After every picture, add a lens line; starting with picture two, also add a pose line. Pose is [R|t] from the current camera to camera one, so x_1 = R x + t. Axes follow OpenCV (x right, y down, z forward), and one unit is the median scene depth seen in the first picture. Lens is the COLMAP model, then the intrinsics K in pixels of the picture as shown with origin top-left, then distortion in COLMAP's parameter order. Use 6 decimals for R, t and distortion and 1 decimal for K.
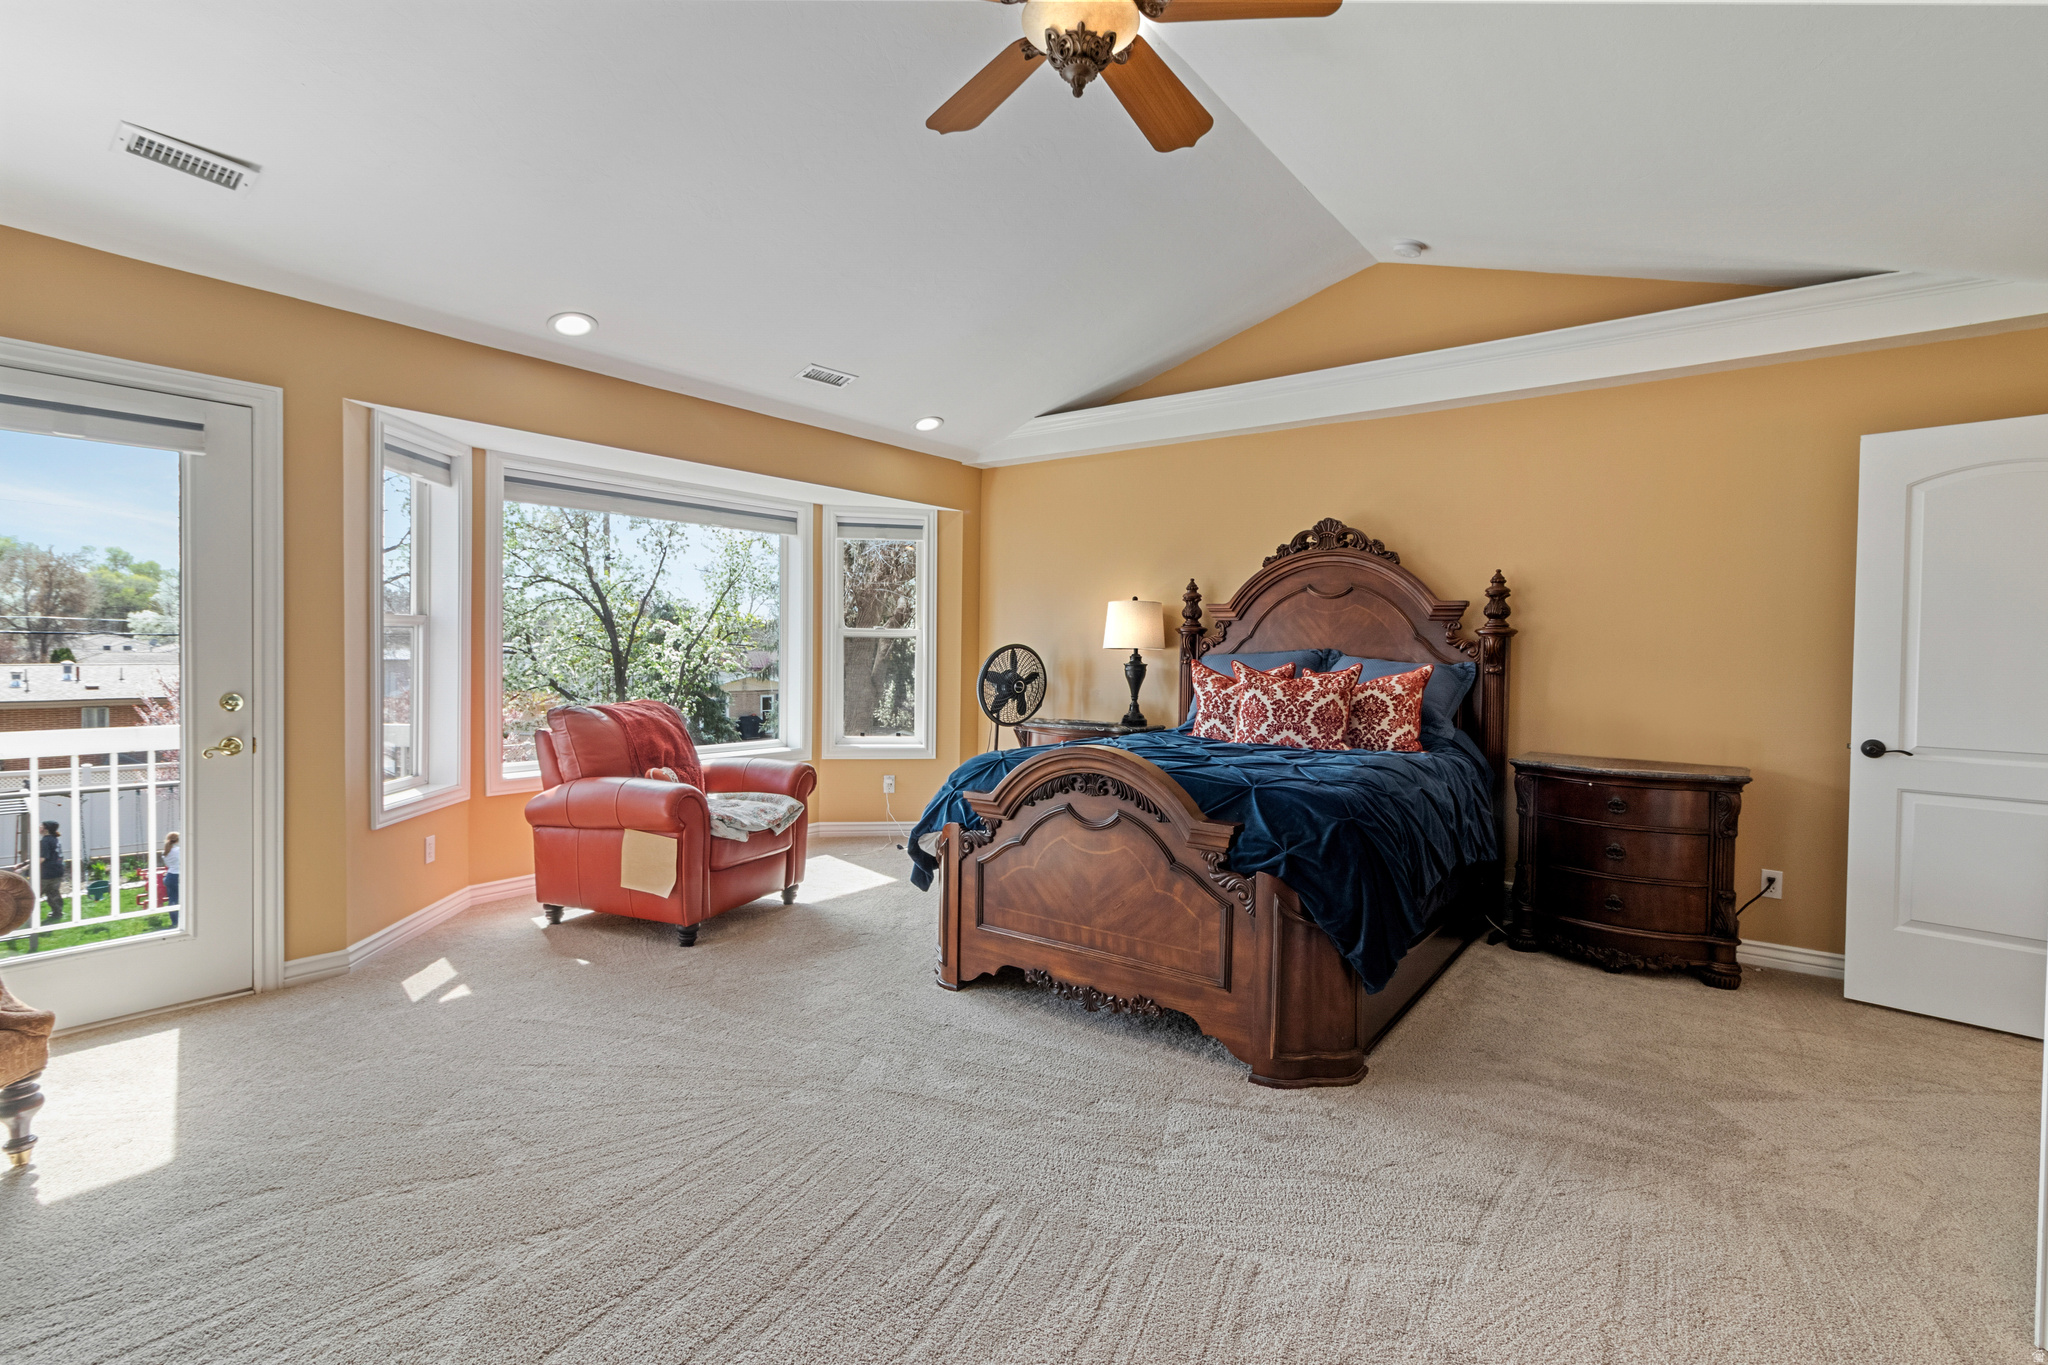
lens RADIAL K [[971.4, 0, 1024.0], [0, 971.4, 682.5], [0, 0, 1]] dist [0.000728, 0.000590]
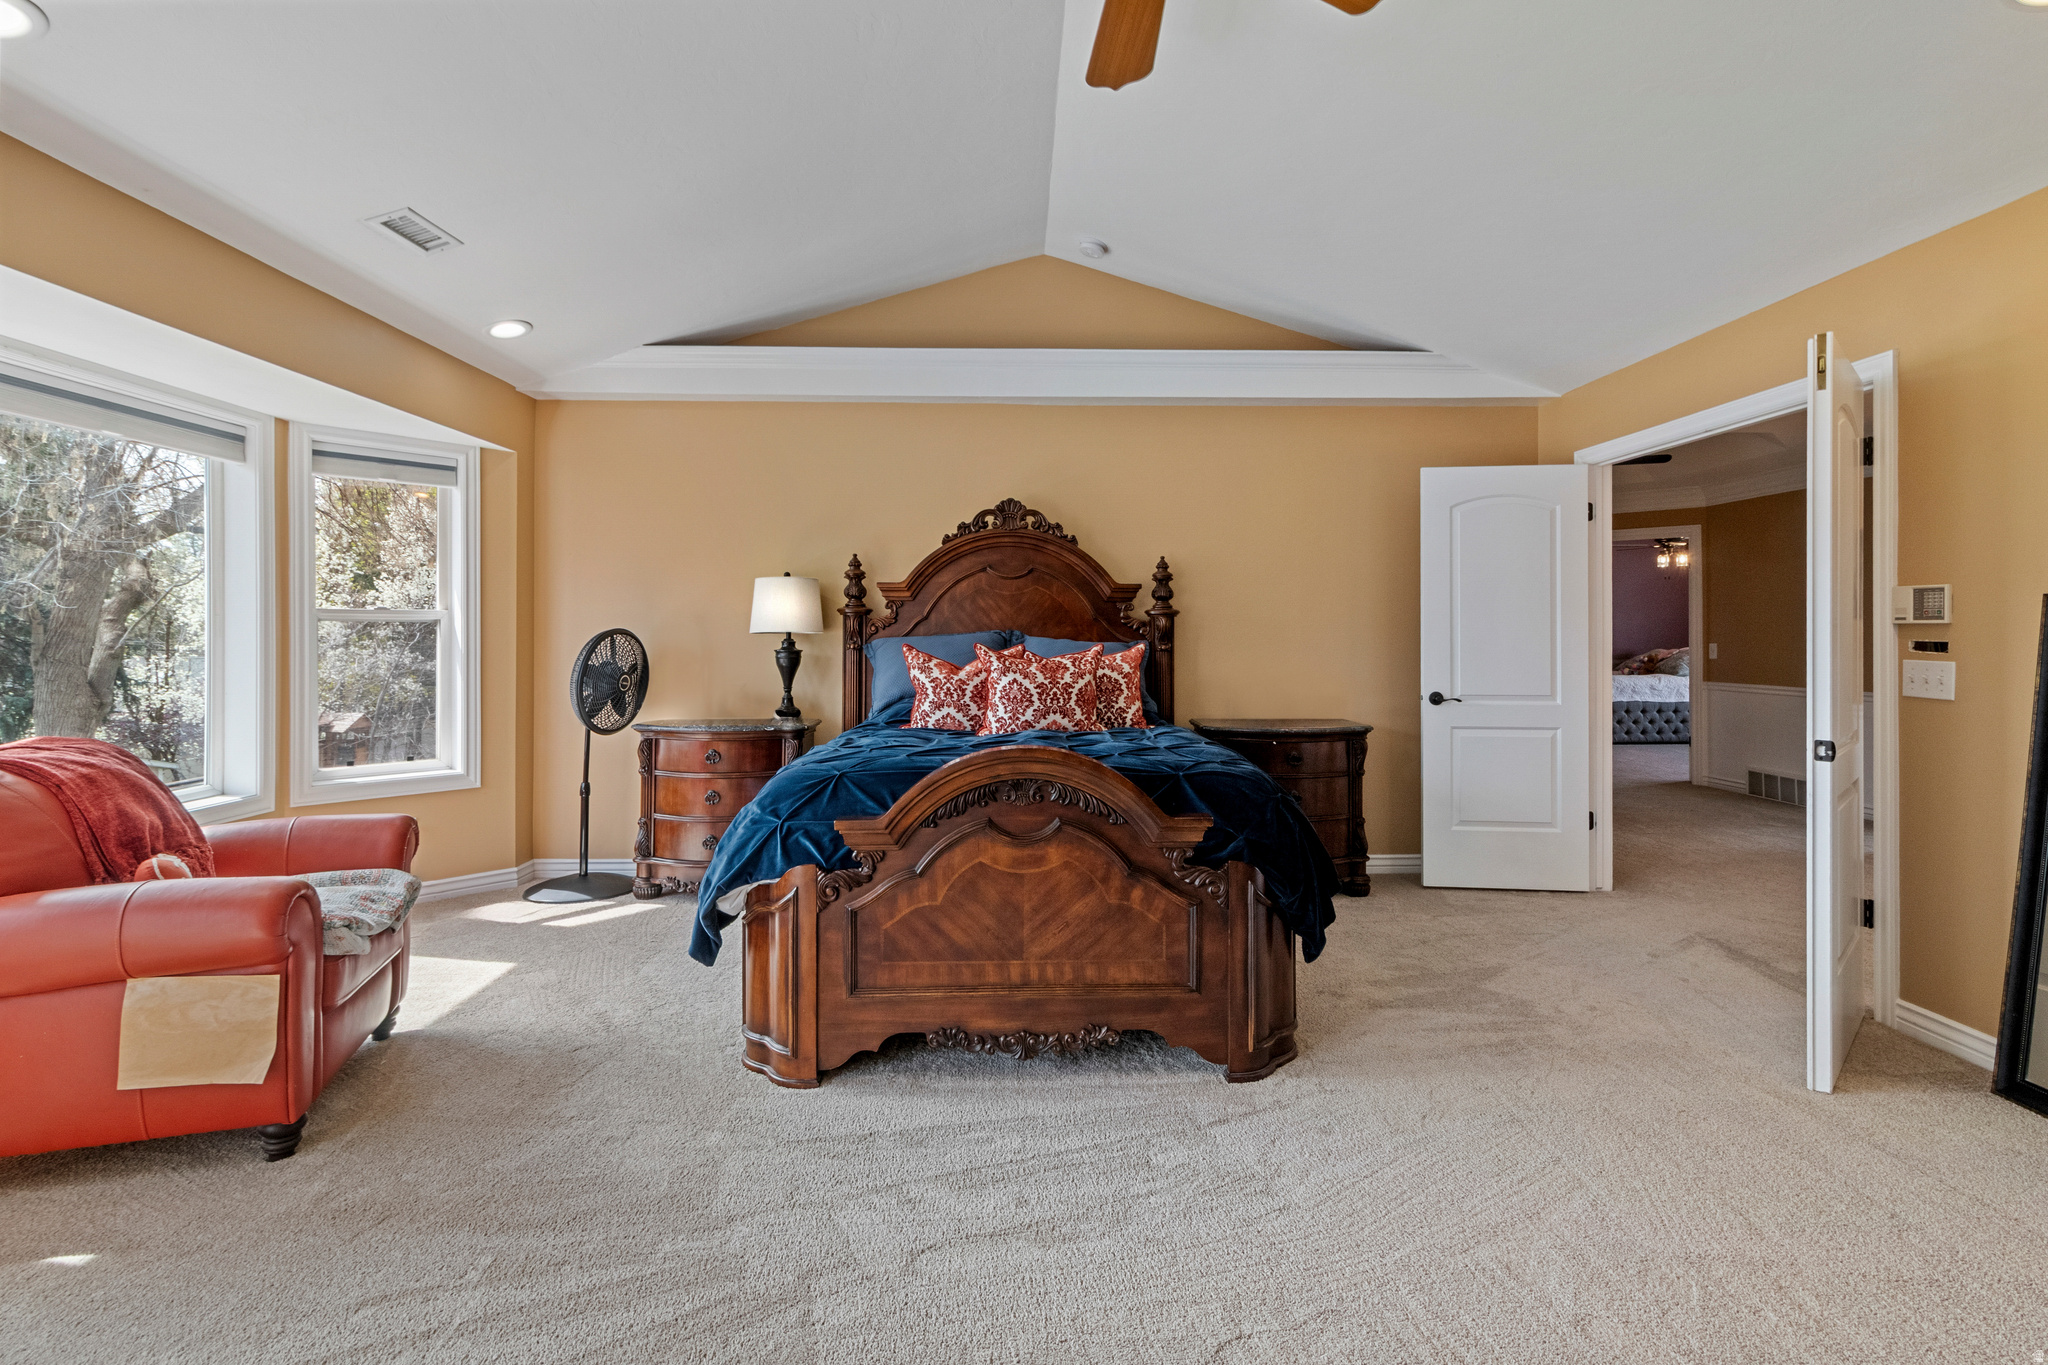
lens RADIAL K [[978.7, 0, 1028.8], [0, 978.7, 643.0], [0, 0, 1]] dist [0.002611, -0.000562]
pose [[0.771809, -0.020769, 0.635515, -0.368685], [0.034131, 0.999379, -0.008790, -0.014072], [-0.634937, 0.028475, 0.772039, 0.258821]]
